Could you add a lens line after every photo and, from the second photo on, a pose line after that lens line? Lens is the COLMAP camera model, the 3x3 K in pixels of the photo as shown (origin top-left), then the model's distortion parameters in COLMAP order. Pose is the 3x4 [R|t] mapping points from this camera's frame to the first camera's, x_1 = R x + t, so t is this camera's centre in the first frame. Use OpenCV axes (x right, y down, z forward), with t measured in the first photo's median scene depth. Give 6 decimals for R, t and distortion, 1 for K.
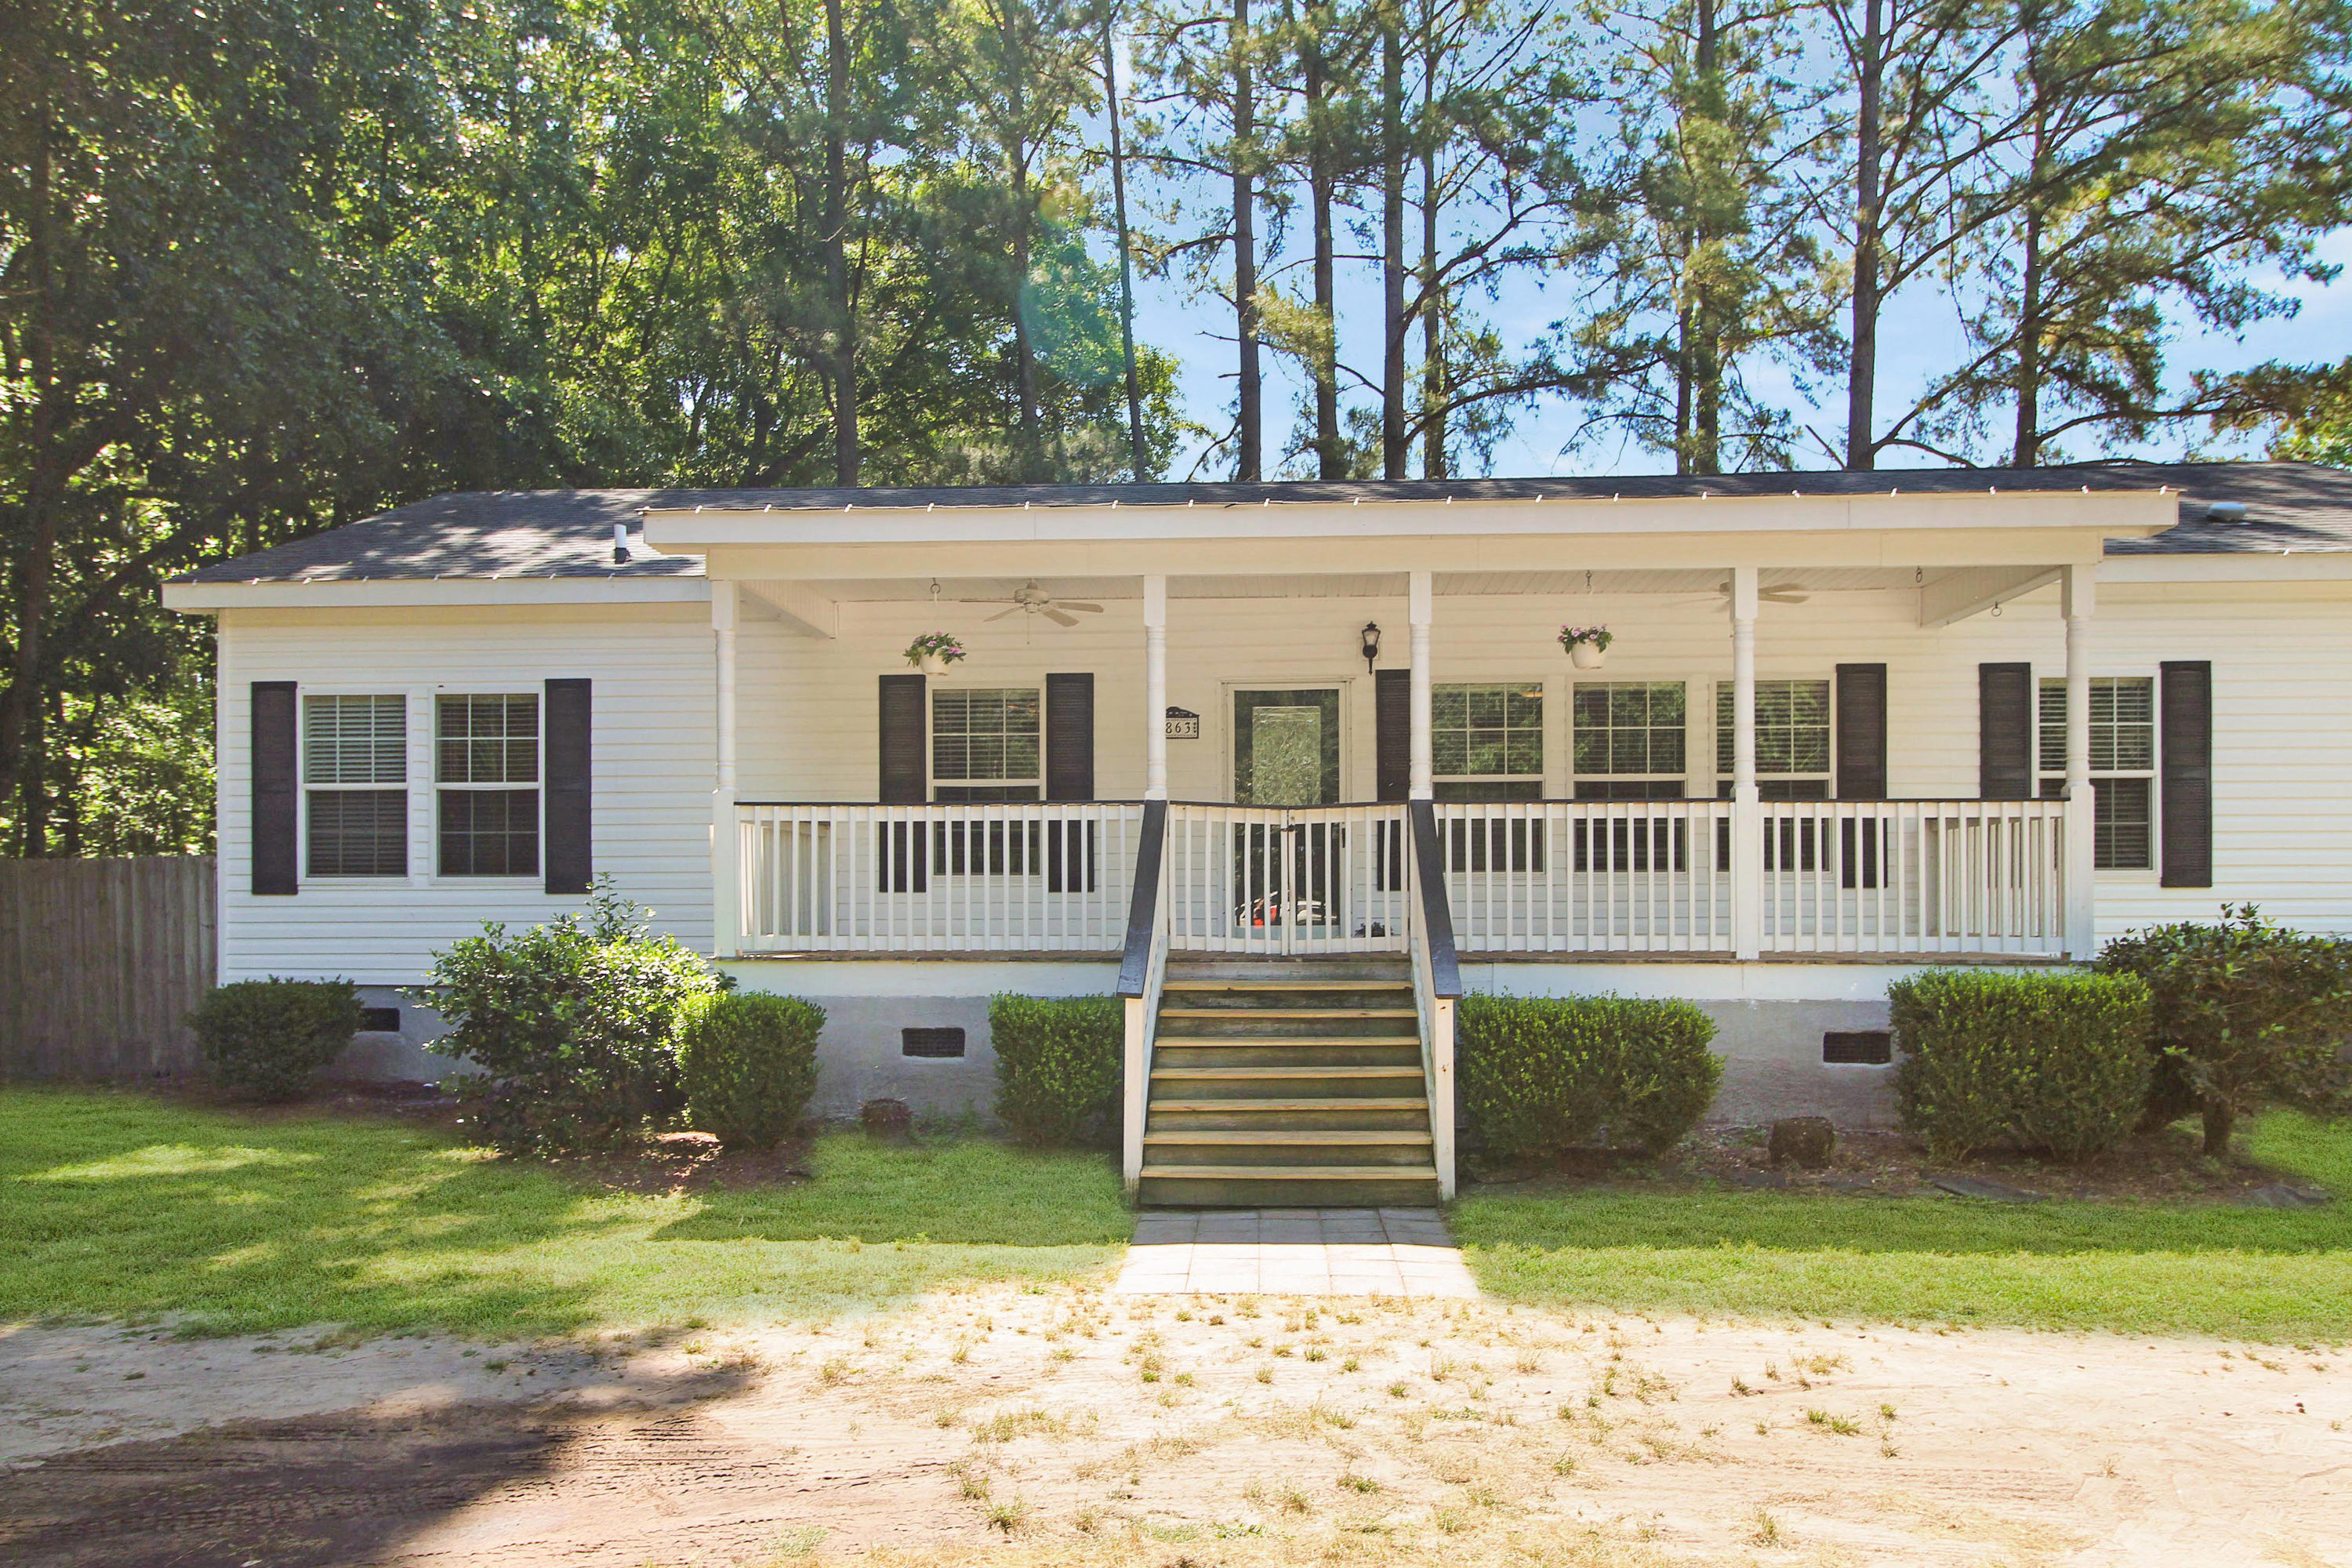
lens RADIAL K [[1636.8, 0, 1187.0], [0, 1636.8, 904.5], [0, 0, 1]] dist [0.008288, -0.006368]
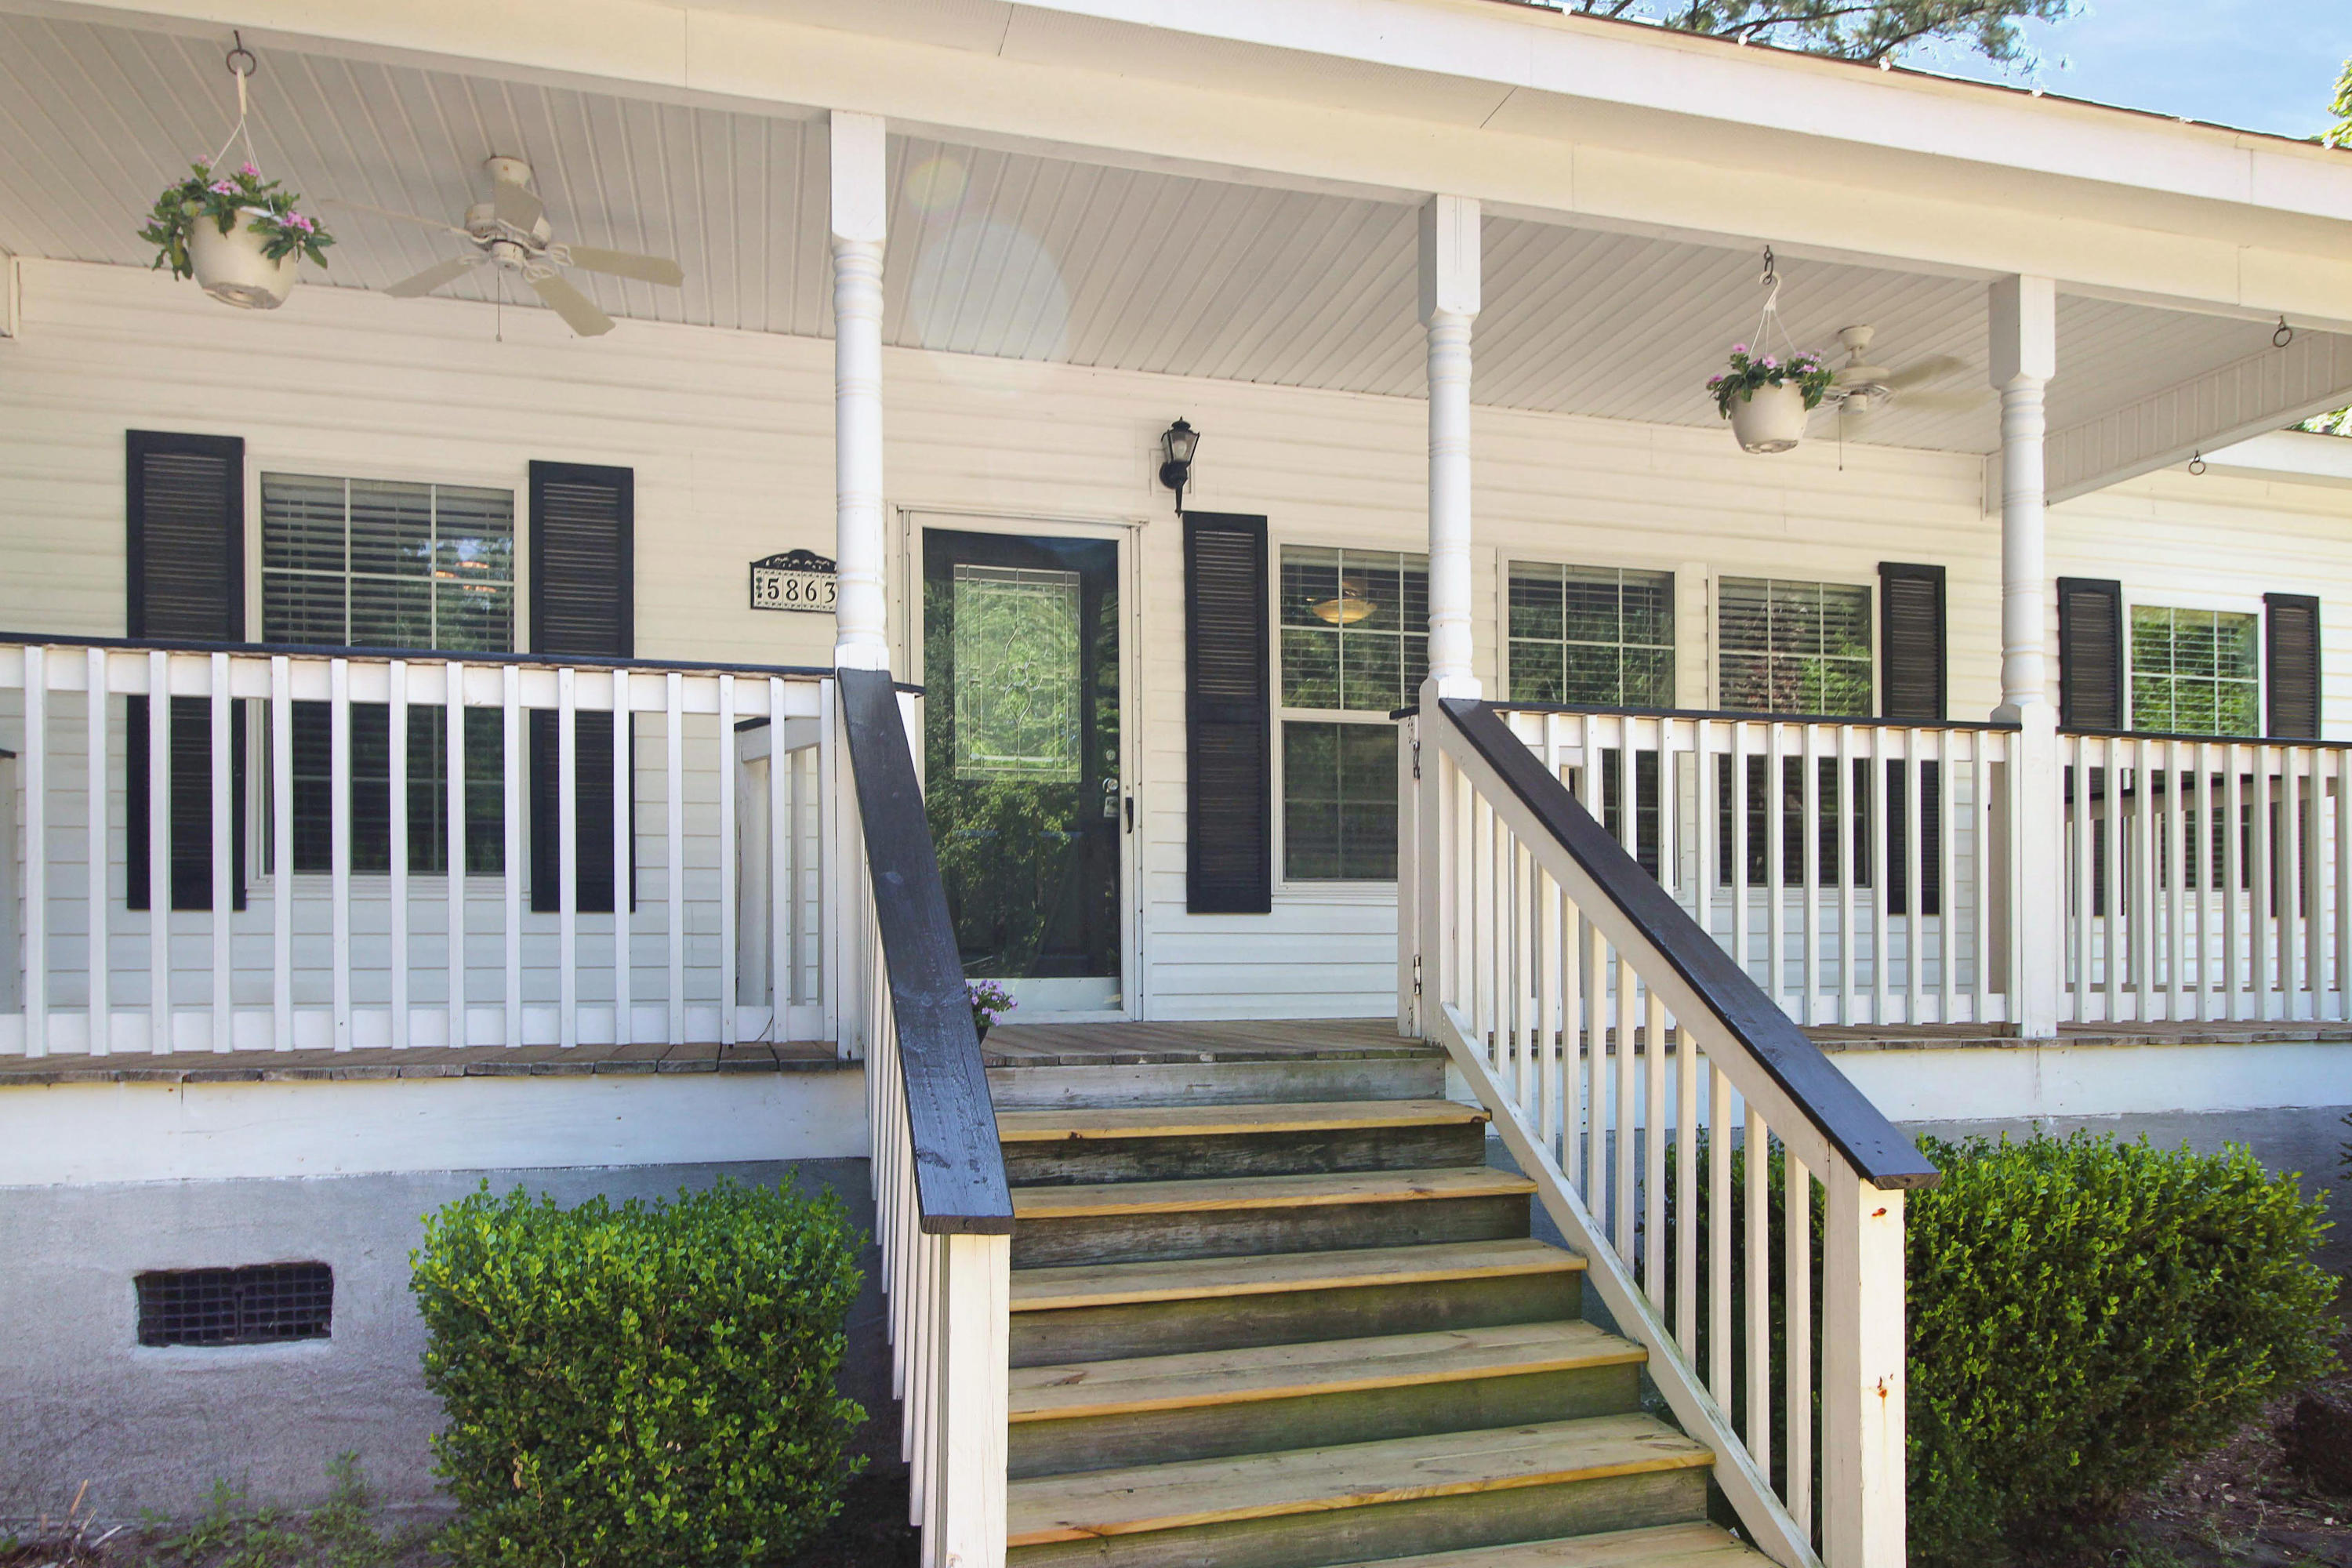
lens RADIAL K [[1636.8, 0, 1204.5], [0, 1636.8, 951.2], [0, 0, 1]] dist [0.008288, -0.006368]
pose [[0.941610, 0.000248, 0.336704, -0.062391], [0.001487, 0.999987, -0.004894, 0.006606], [-0.336701, 0.005109, 0.941598, 0.485733]]
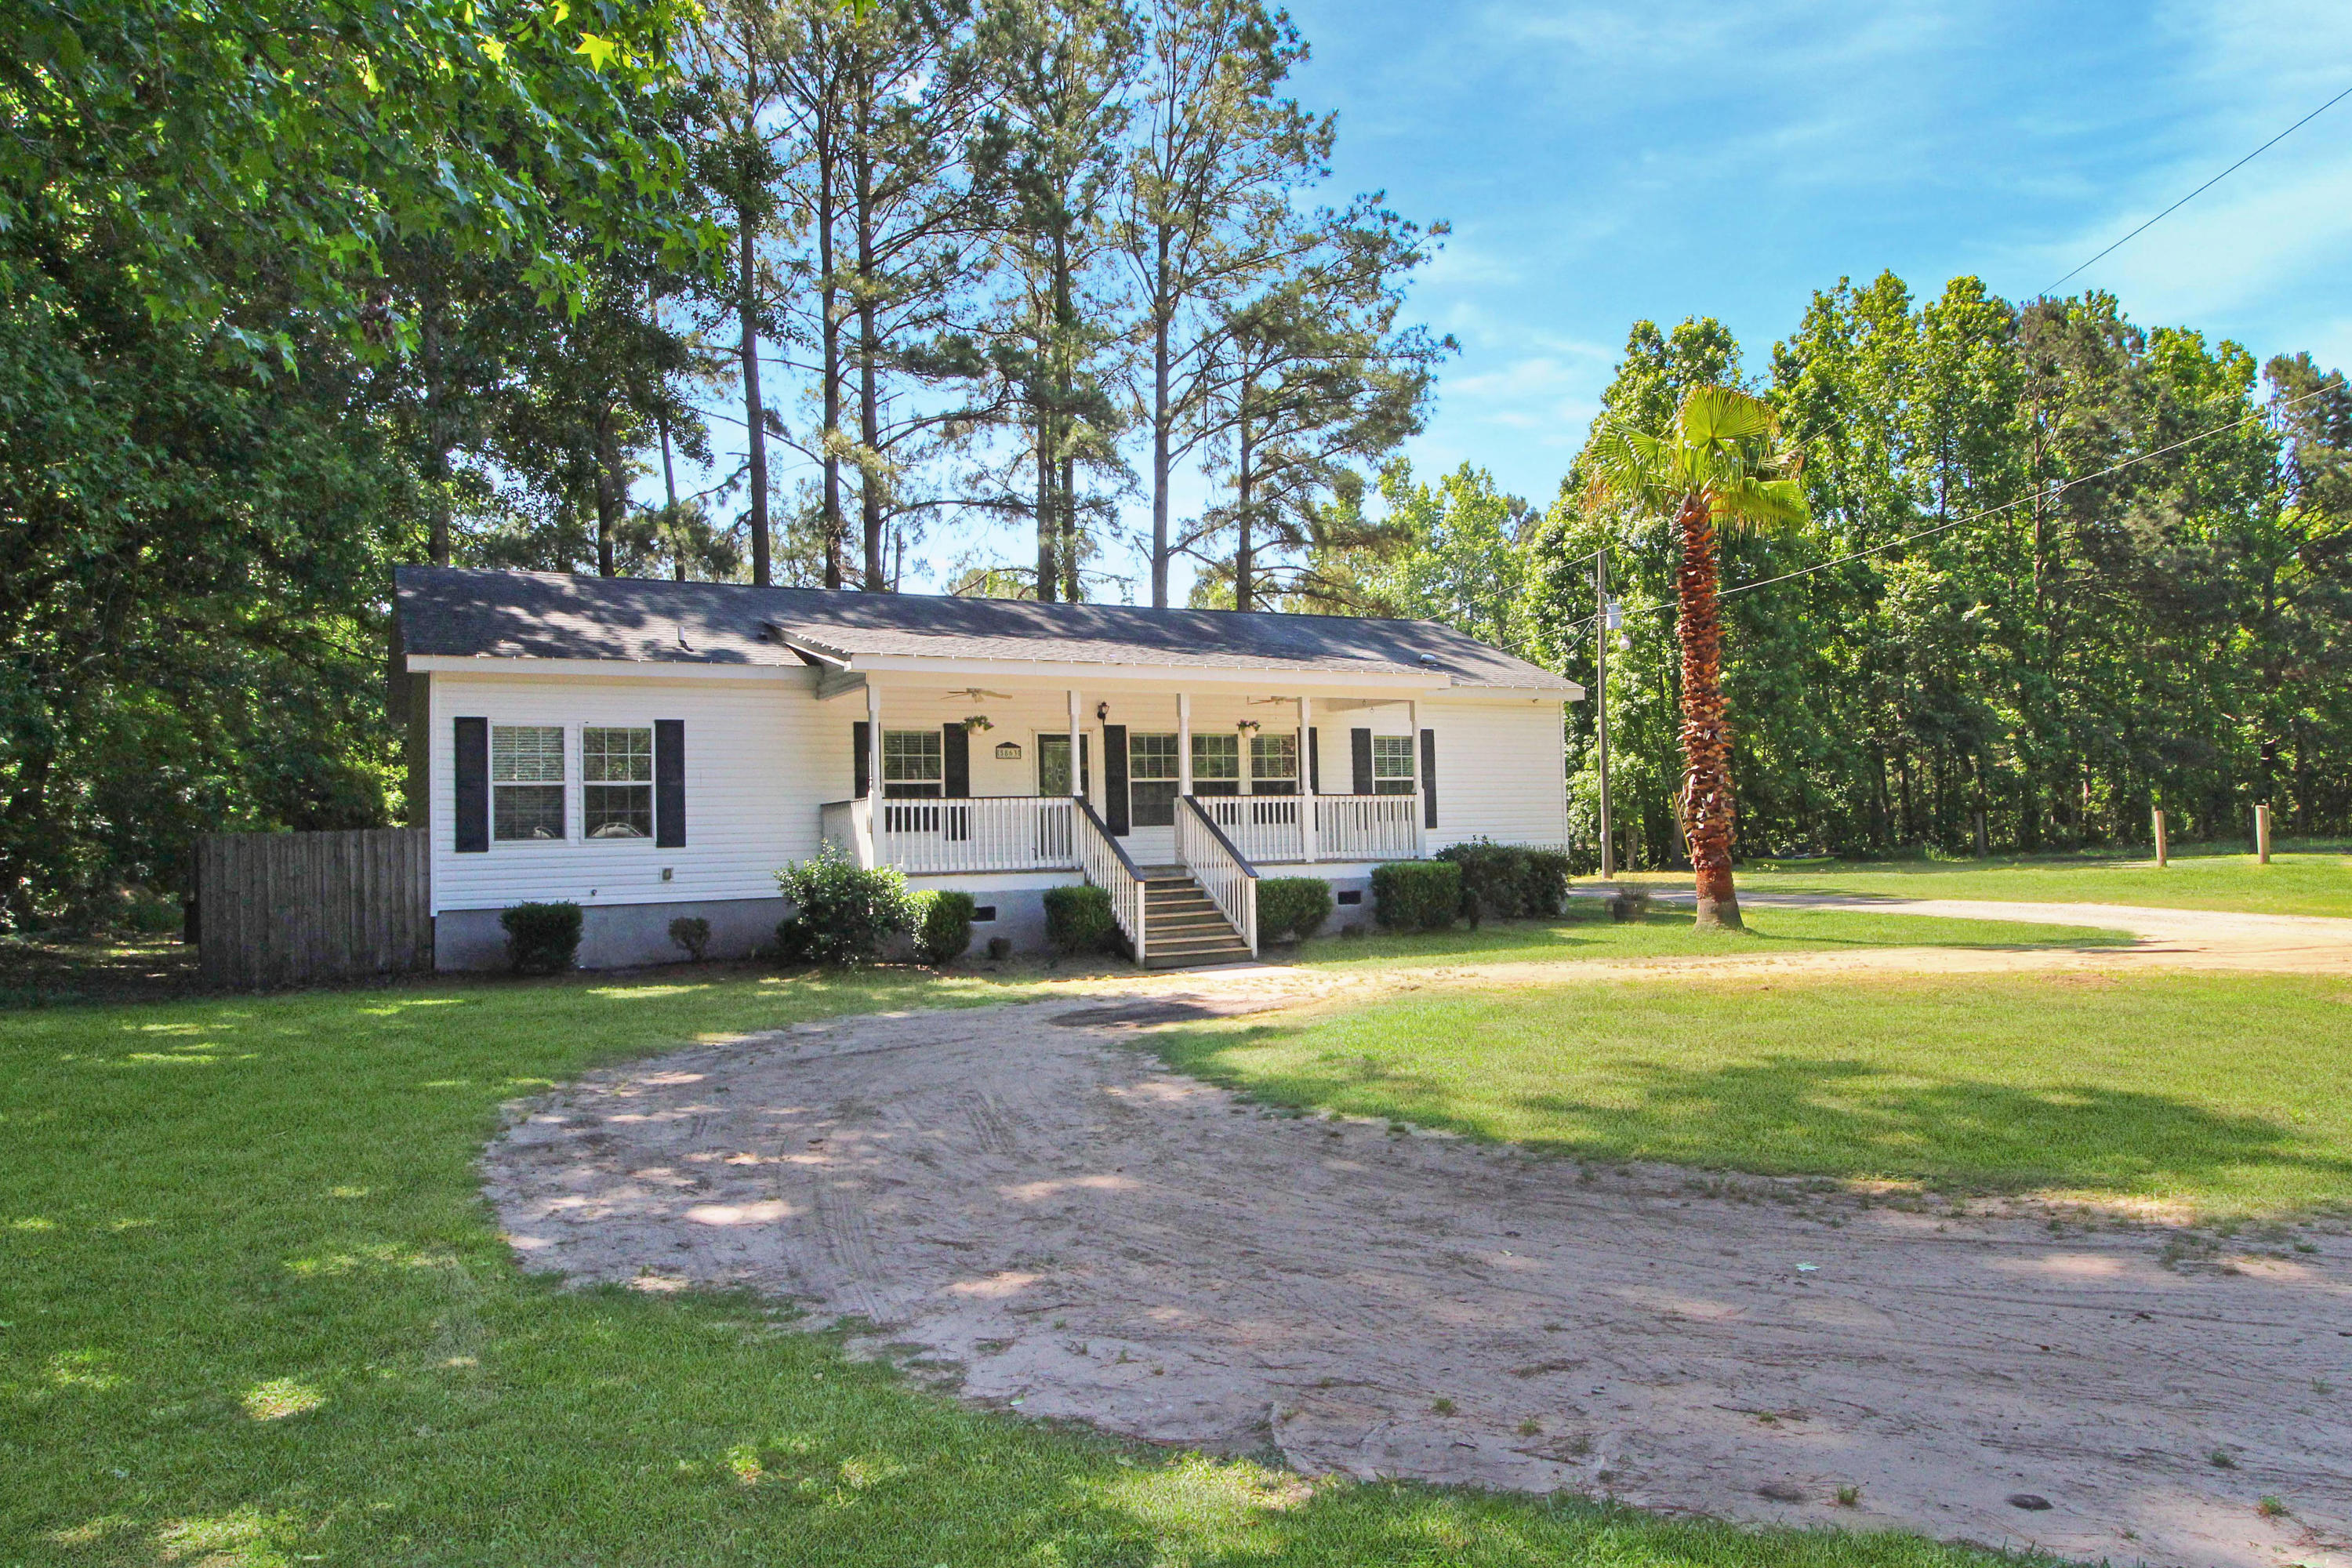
lens RADIAL K [[1636.8, 0, 1200.2], [0, 1636.8, 775.3], [0, 0, 1]] dist [0.008288, -0.006368]
pose [[0.849261, 0.002018, 0.527969, -0.832301], [0.022961, 0.998905, -0.040752, 0.000188], [-0.527473, 0.046732, 0.848285, -0.737648]]
